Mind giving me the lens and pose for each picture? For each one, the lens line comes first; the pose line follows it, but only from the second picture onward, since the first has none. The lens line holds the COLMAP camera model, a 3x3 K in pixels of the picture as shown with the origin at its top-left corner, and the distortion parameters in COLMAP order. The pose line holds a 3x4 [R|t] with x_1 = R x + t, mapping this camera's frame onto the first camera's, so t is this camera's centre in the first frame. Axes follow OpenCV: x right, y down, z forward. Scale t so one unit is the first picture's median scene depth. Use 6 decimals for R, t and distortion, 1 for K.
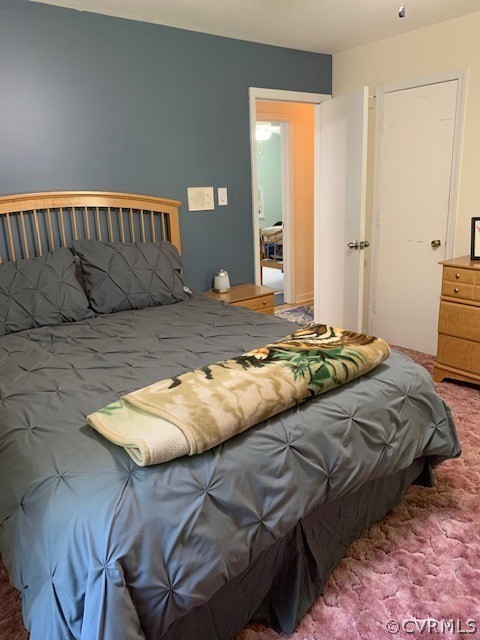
lens RADIAL K [[495.6, 0, 238.3], [0, 495.6, 317.4], [0, 0, 1]] dist [0.022811, -0.025247]
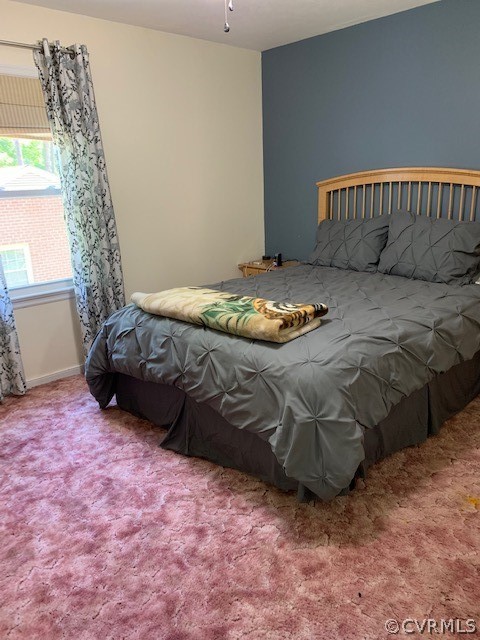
lens RADIAL K [[495.6, 0, 237.9], [0, 495.6, 323.5], [0, 0, 1]] dist [0.022811, -0.025247]
pose [[0.044653, 0.299608, -0.953017, 0.954350], [-0.214205, 0.934652, 0.283798, -0.169911], [0.975768, 0.191468, 0.105913, 0.598305]]
